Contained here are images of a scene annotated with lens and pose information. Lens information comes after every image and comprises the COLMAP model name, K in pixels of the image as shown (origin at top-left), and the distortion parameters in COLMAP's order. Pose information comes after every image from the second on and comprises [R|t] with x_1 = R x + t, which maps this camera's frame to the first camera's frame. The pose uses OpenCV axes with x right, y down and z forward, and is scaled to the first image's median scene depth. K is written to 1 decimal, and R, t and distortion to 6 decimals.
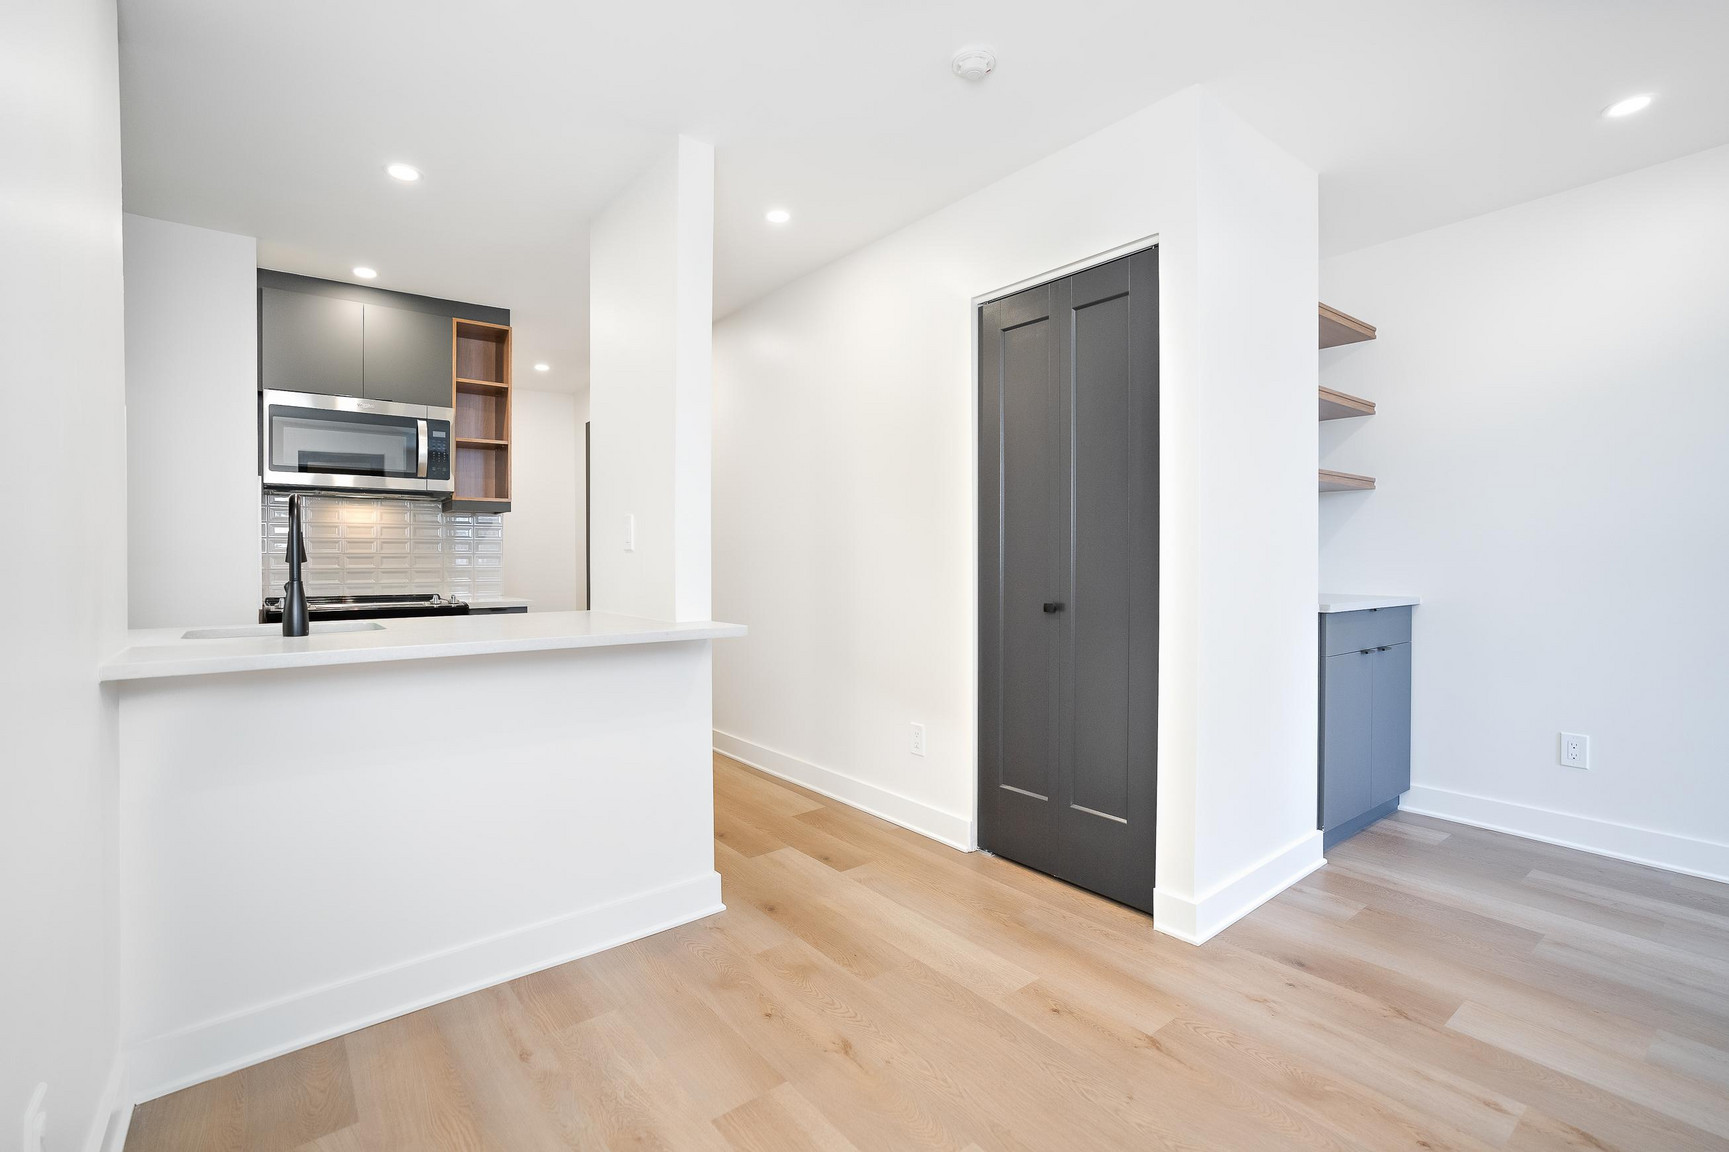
lens RADIAL K [[795.9, 0, 874.1], [0, 795.9, 555.1], [0, 0, 1]] dist [-0.028311, 0.017736]
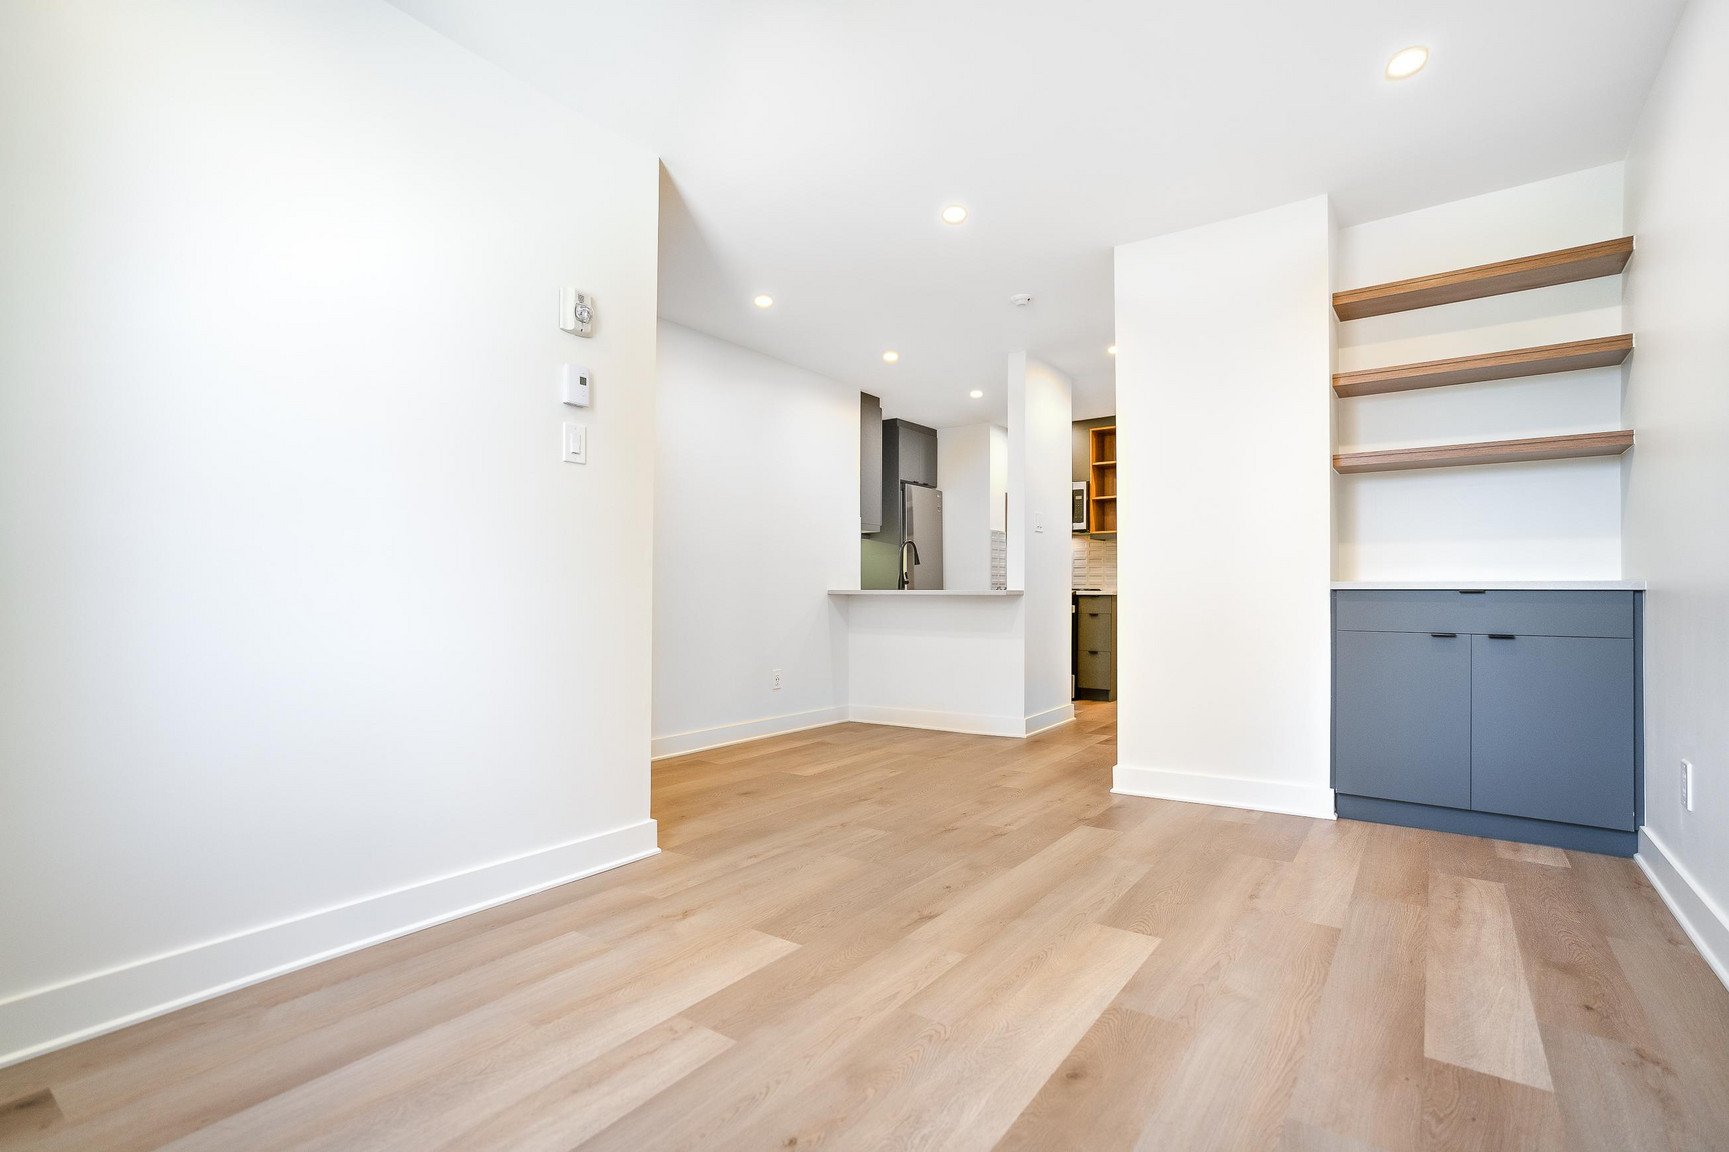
lens RADIAL K [[801.7, 0, 870.7], [0, 801.7, 576.0], [0, 0, 1]] dist [-0.041158, 0.025350]
pose [[0.274252, -0.013463, -0.961564, 1.336180], [0.001680, 0.999907, -0.013521, 0.060130], [0.961656, 0.002092, 0.274249, 0.072534]]
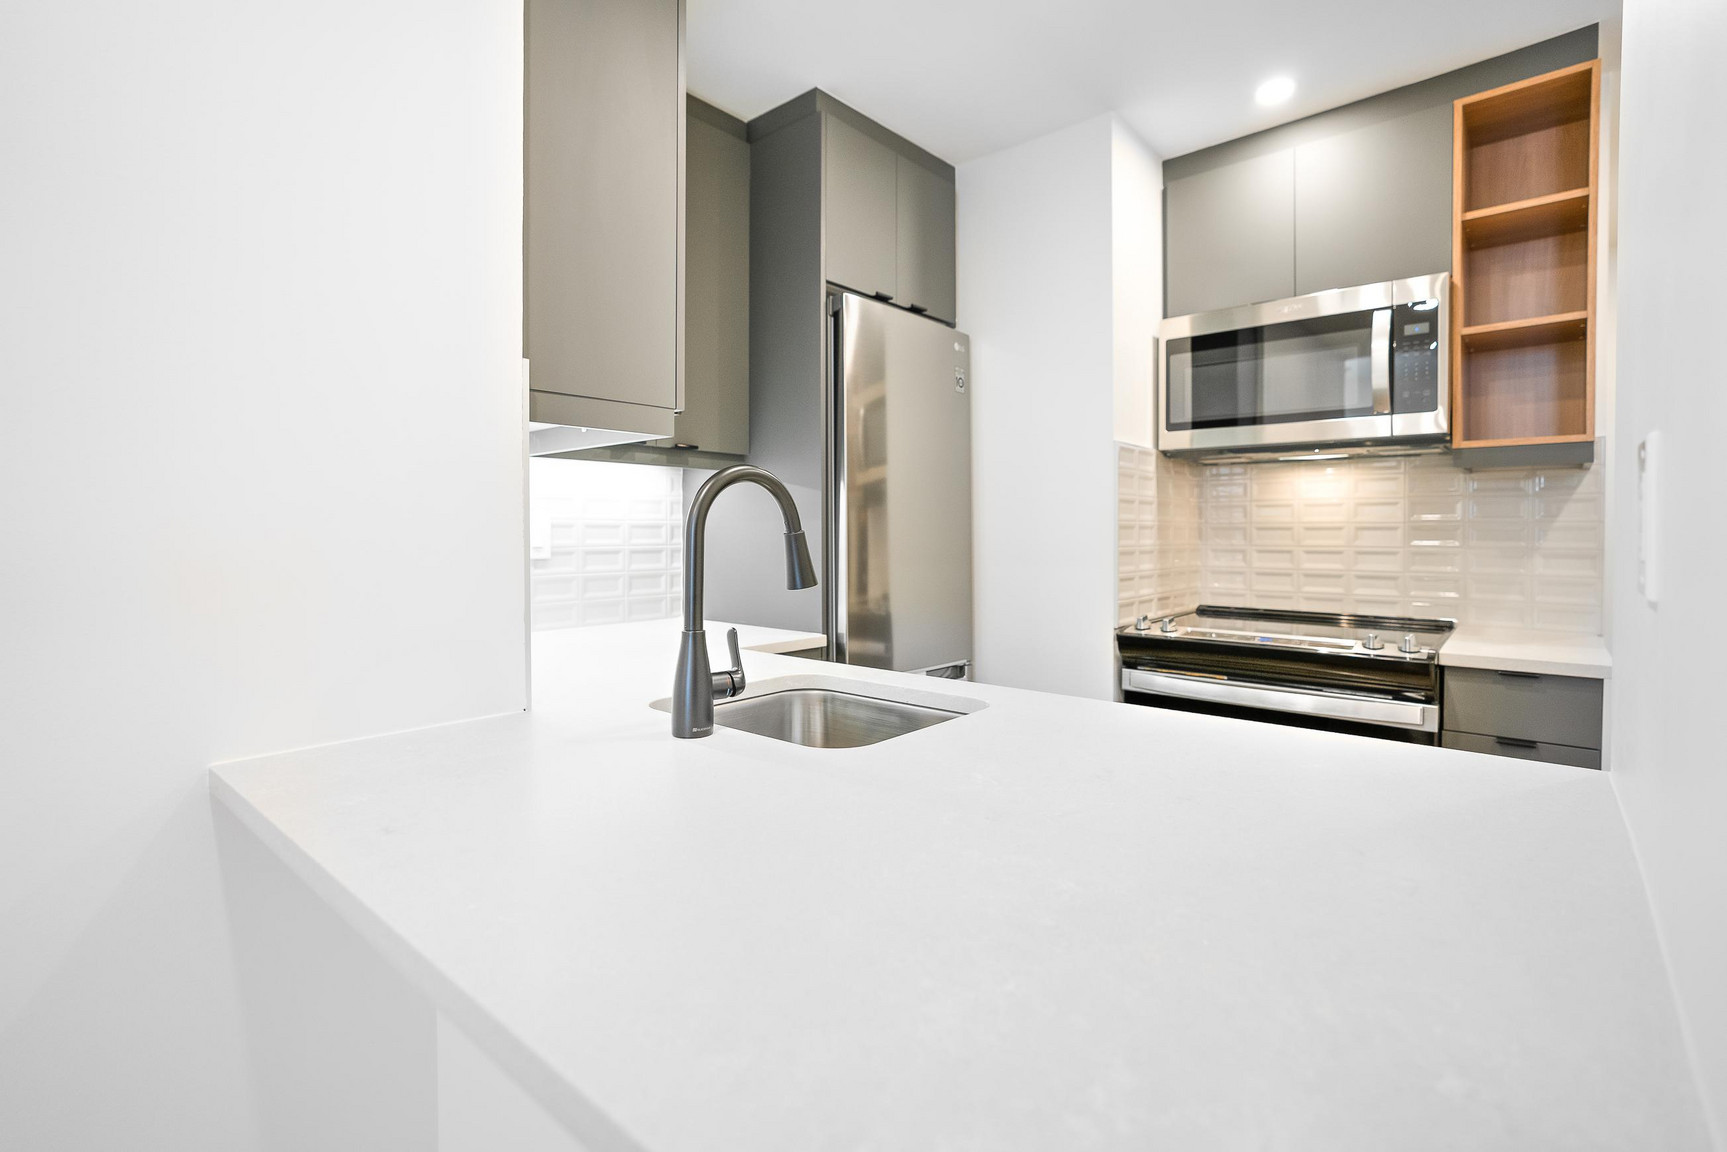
lens RADIAL K [[805.5, 0, 869.7], [0, 805.5, 541.6], [0, 0, 1]] dist [-0.040889, 0.025579]
pose [[0.197195, 0.015102, -0.980248, -0.118084], [0.003539, 0.999864, 0.016116, -0.023060], [0.980358, -0.006647, 0.197115, 0.672887]]
